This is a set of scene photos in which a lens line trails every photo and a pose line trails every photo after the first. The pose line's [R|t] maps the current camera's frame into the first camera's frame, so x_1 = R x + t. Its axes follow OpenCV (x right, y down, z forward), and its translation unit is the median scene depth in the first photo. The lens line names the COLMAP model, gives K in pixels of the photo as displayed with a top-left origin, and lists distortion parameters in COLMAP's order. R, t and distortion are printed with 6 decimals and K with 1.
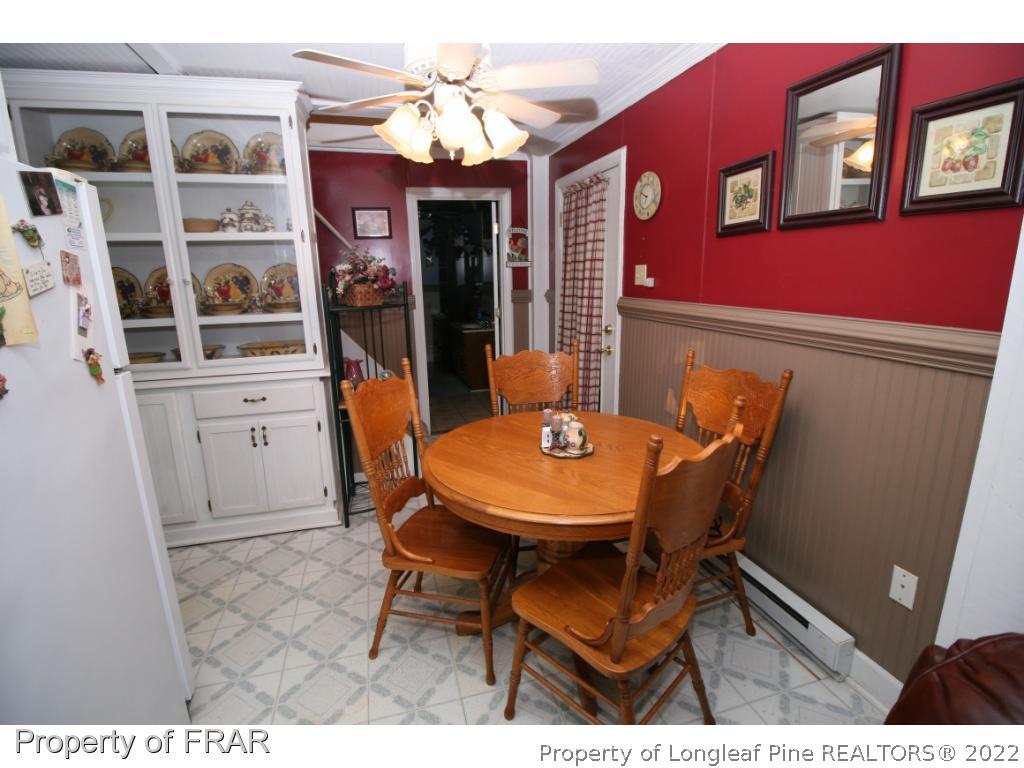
lens RADIAL K [[483.7, 0, 516.2], [0, 483.7, 380.0], [0, 0, 1]] dist [-0.011741, -0.004257]
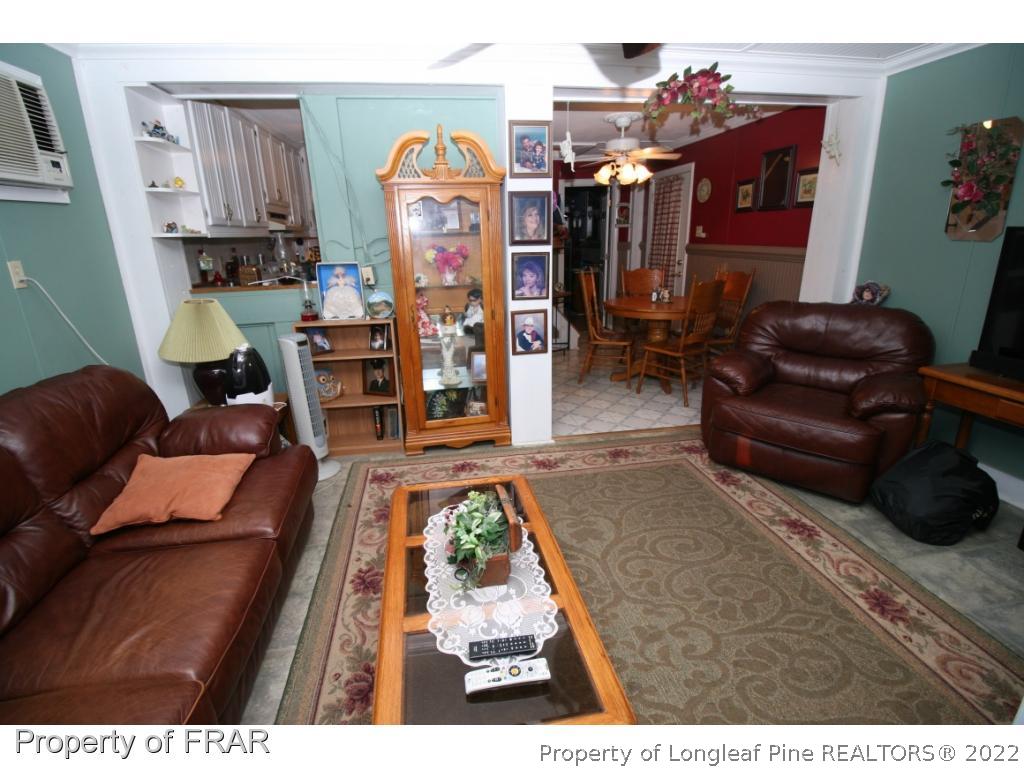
lens RADIAL K [[483.7, 0, 504.9], [0, 483.7, 382.9], [0, 0, 1]] dist [-0.011741, -0.004257]
pose [[0.989930, 0.032894, -0.137680, -0.191701], [-0.021217, 0.996118, 0.085438, 0.202483], [0.139956, -0.081657, 0.986785, -0.904156]]
